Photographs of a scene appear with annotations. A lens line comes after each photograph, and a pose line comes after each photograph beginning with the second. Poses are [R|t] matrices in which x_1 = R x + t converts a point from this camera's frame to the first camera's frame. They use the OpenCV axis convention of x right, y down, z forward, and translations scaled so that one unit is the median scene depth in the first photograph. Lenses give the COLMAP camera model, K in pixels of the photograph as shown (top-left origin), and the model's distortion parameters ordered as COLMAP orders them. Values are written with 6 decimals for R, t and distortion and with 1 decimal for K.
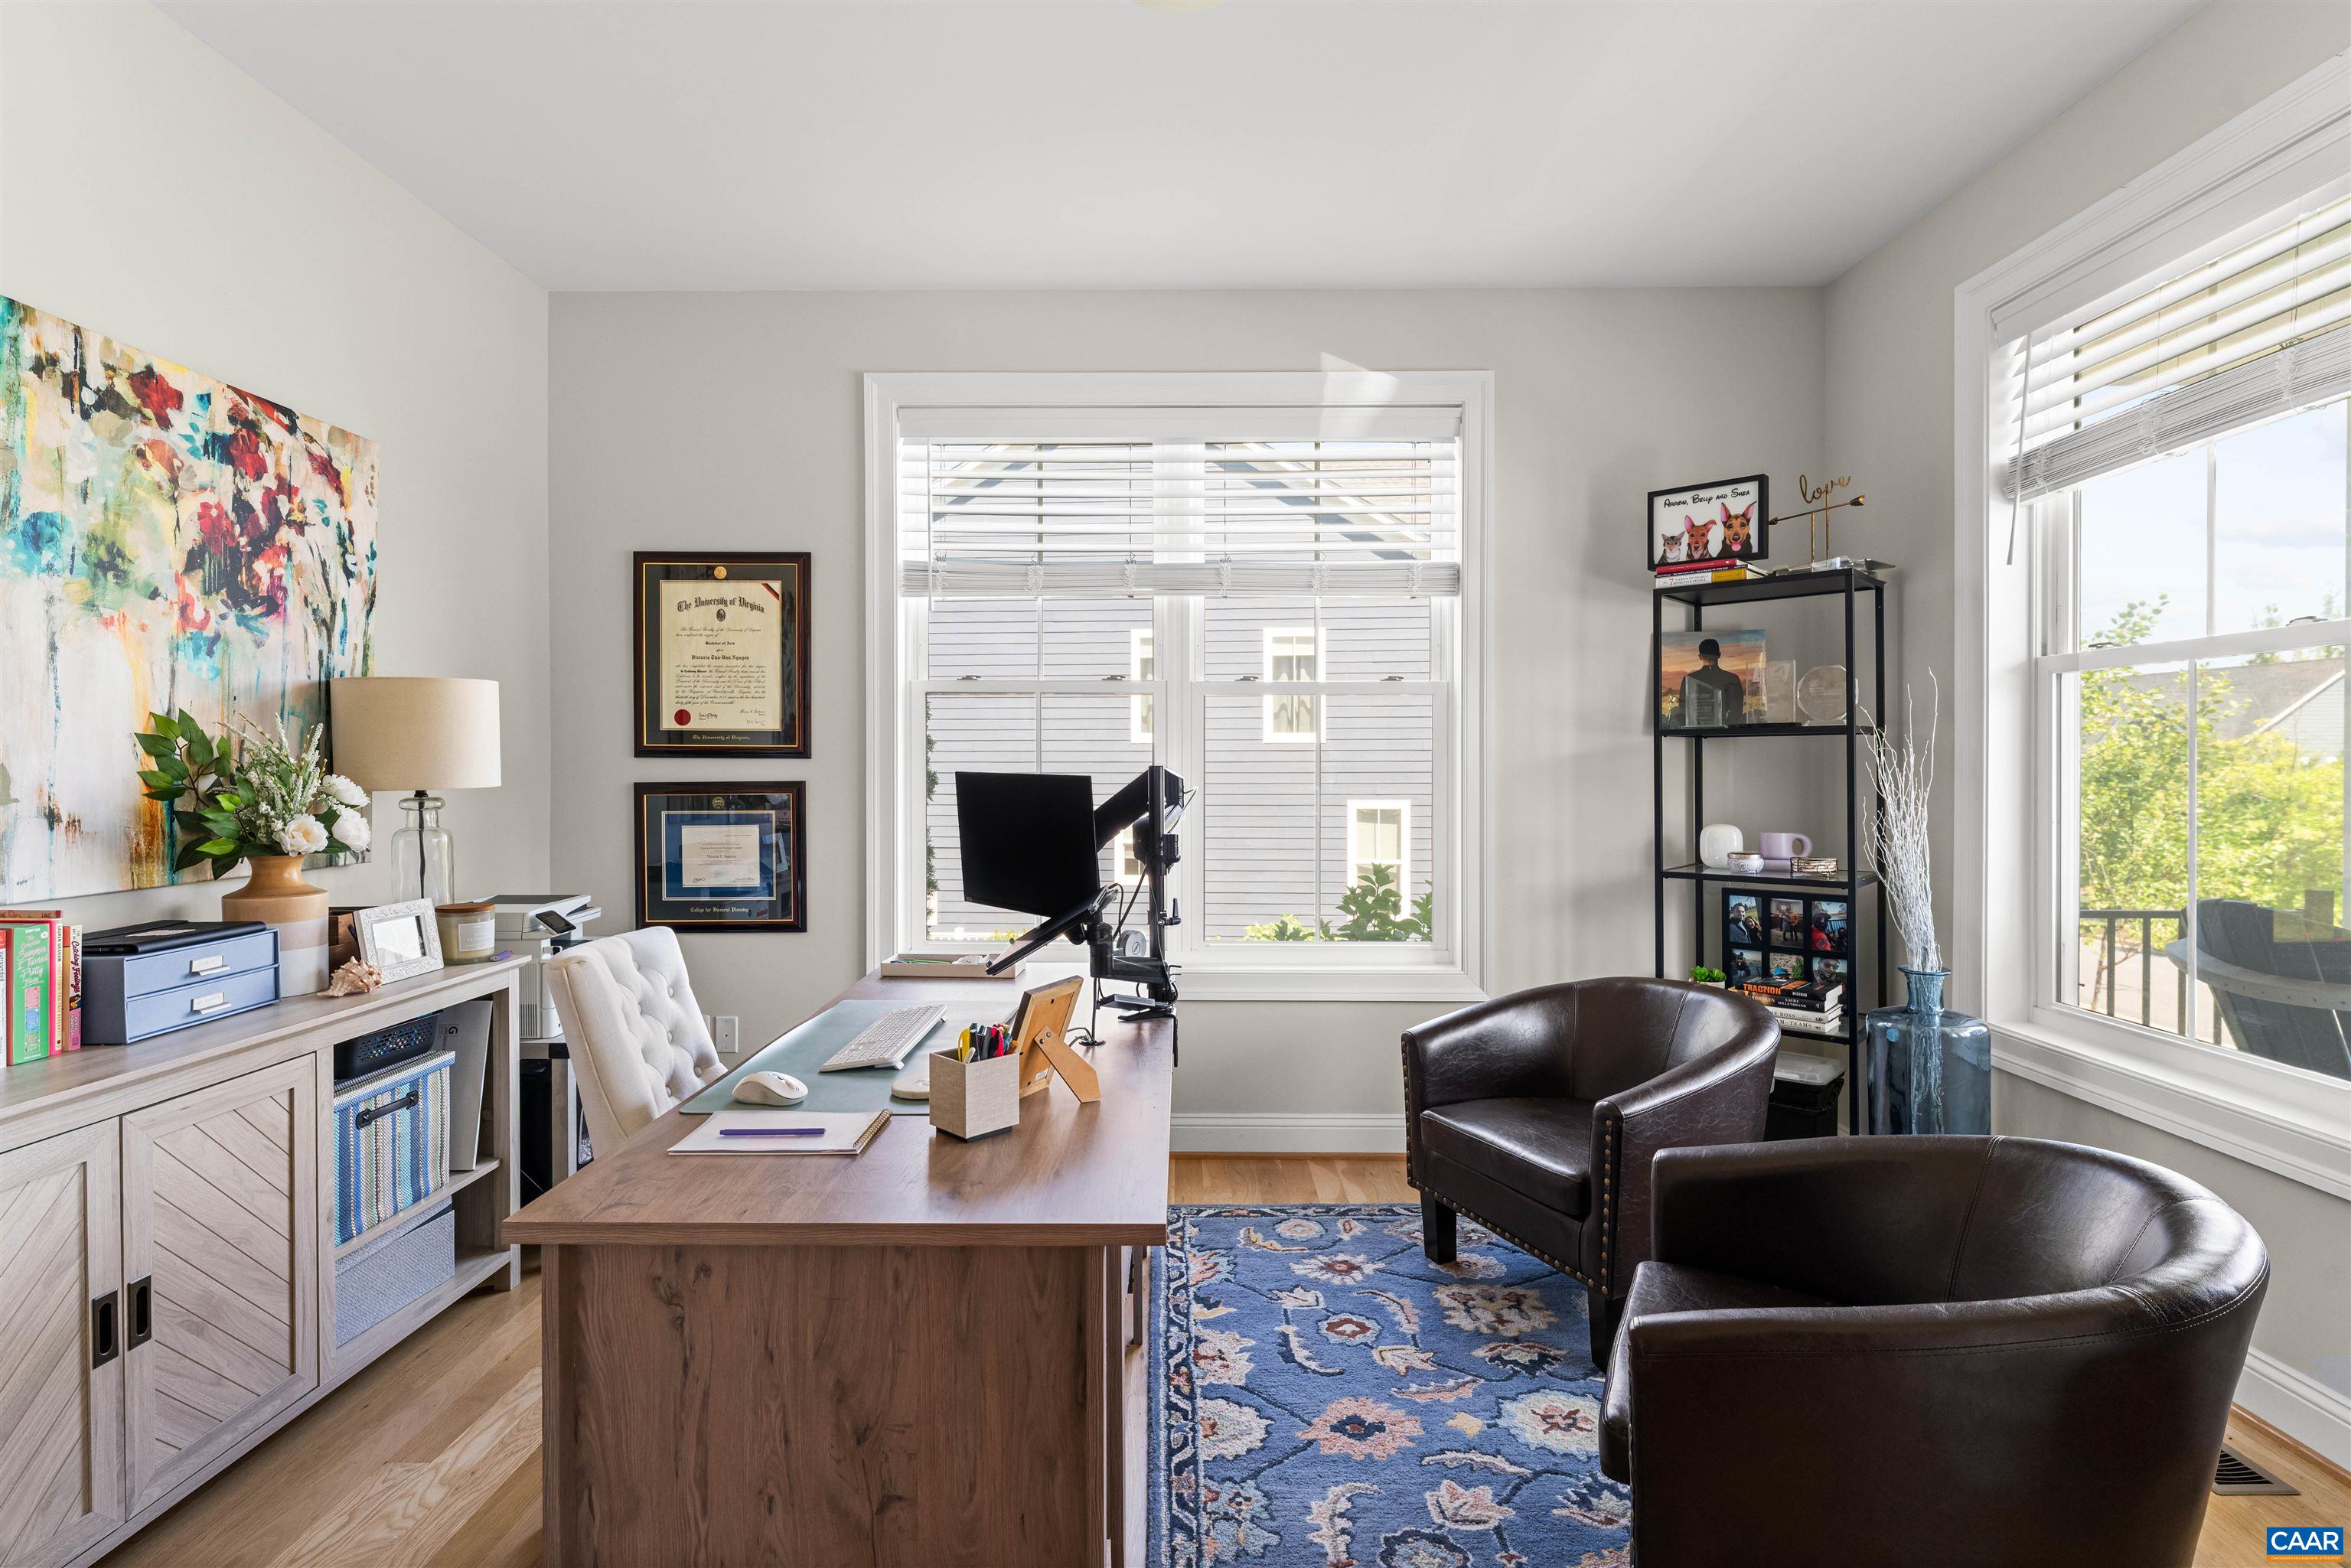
lens RADIAL K [[1132.4, 0, 1152.9], [0, 1132.4, 774.8], [0, 0, 1]] dist [-0.001790, 0.000617]
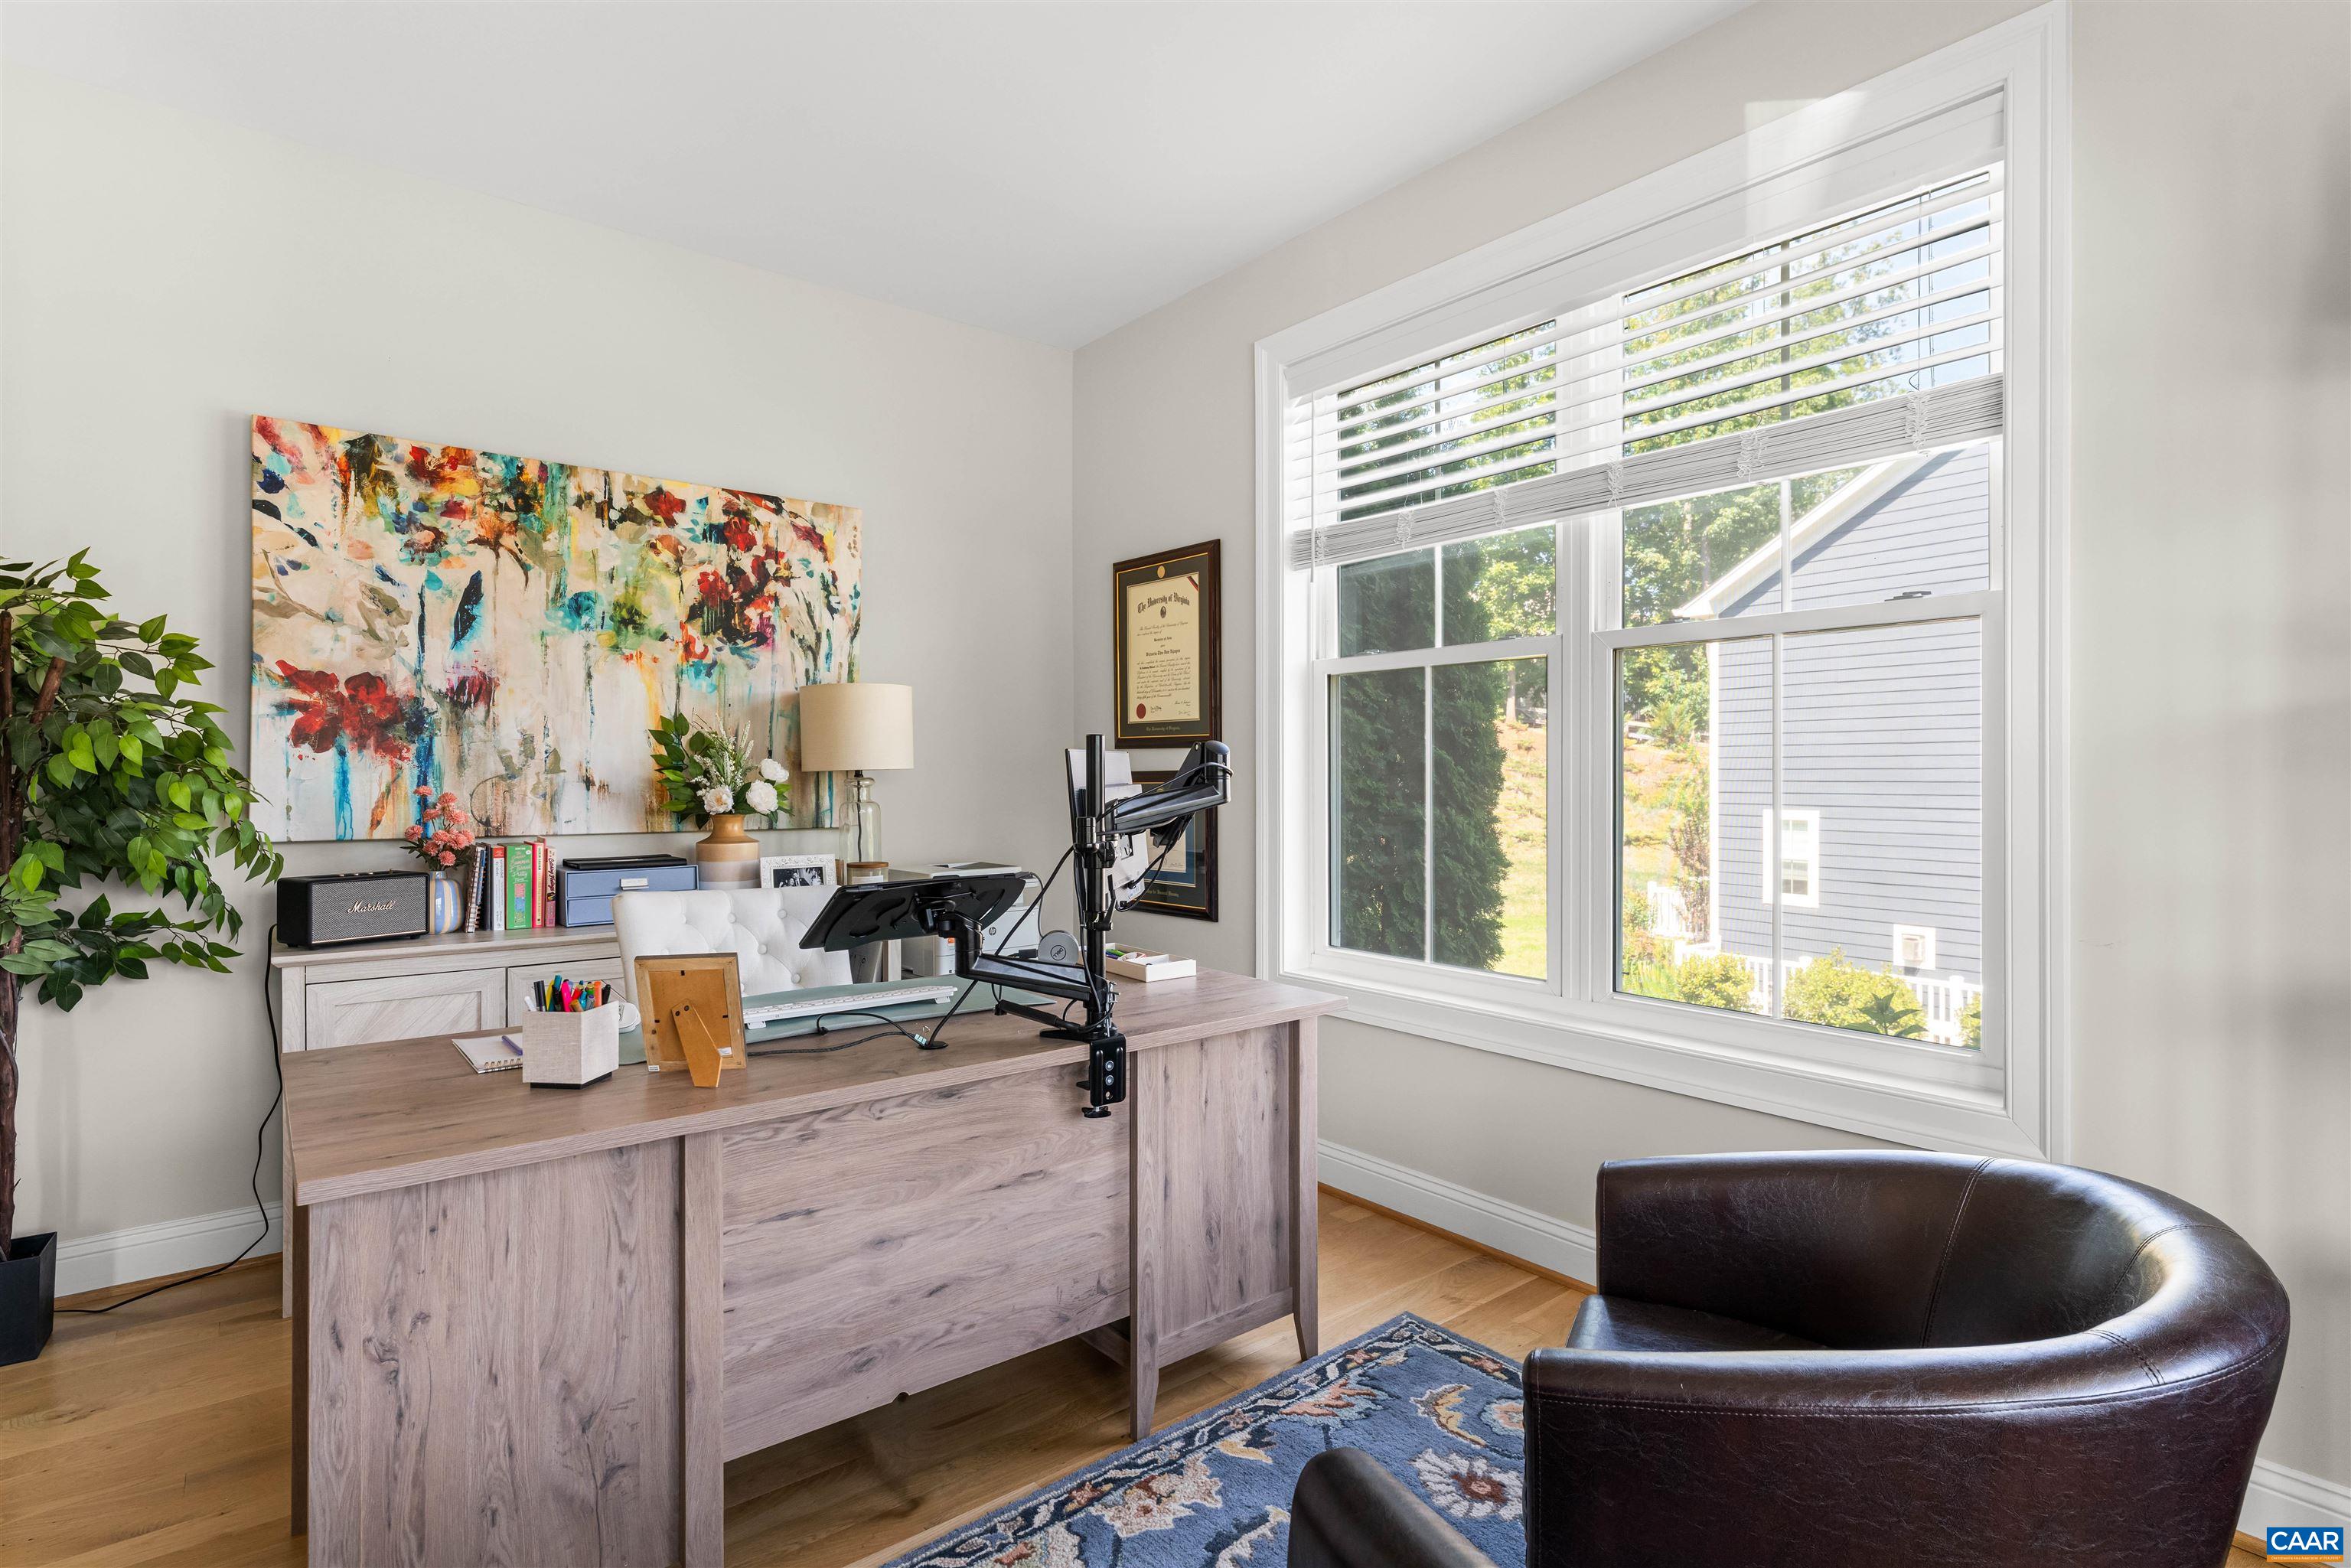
lens RADIAL K [[1132.4, 0, 1166.0], [0, 1132.4, 778.6], [0, 0, 1]] dist [-0.001790, 0.000617]
pose [[0.644089, 0.002888, -0.764945, 0.631803], [-0.008542, 0.999958, -0.003417, 0.025109], [0.764903, 0.008735, 0.644087, 0.486243]]
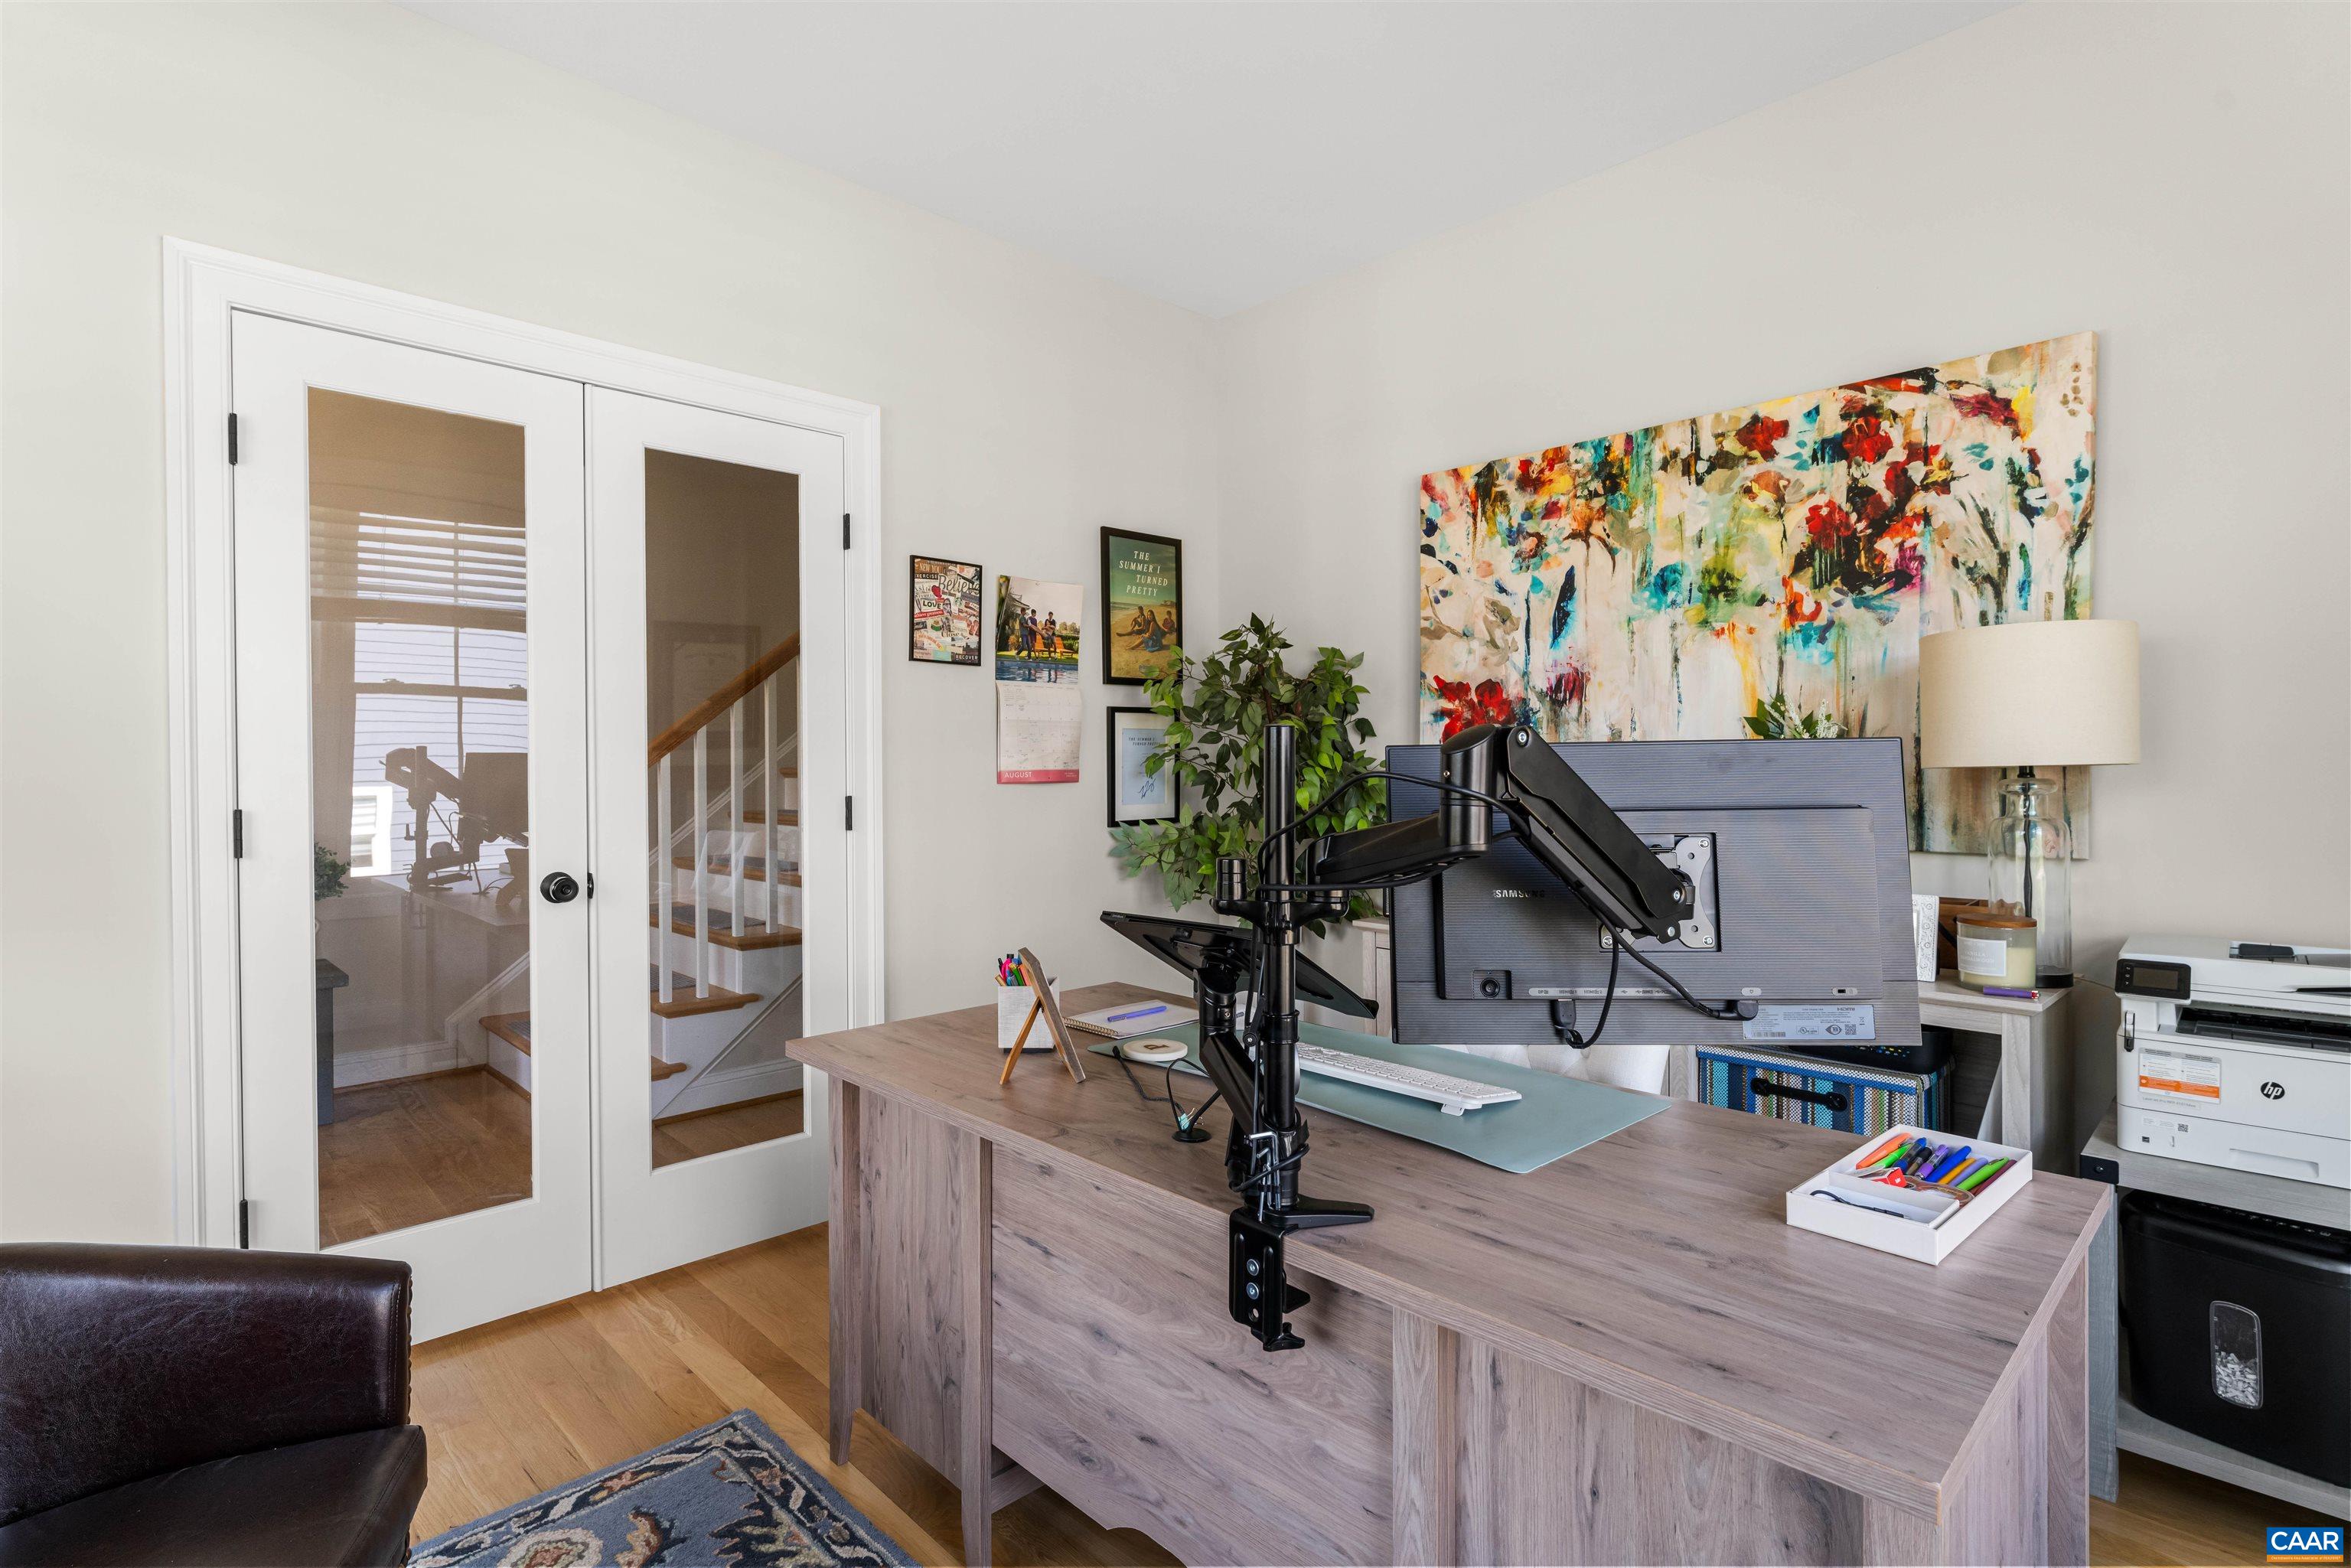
lens RADIAL K [[1132.4, 0, 1180.6], [0, 1132.4, 774.6], [0, 0, 1]] dist [-0.001790, 0.000617]
pose [[-0.696751, 0.011224, -0.717225, 0.376083], [-0.002171, 0.999840, 0.017756, 0.005079], [0.717310, 0.013929, -0.696615, 1.256102]]
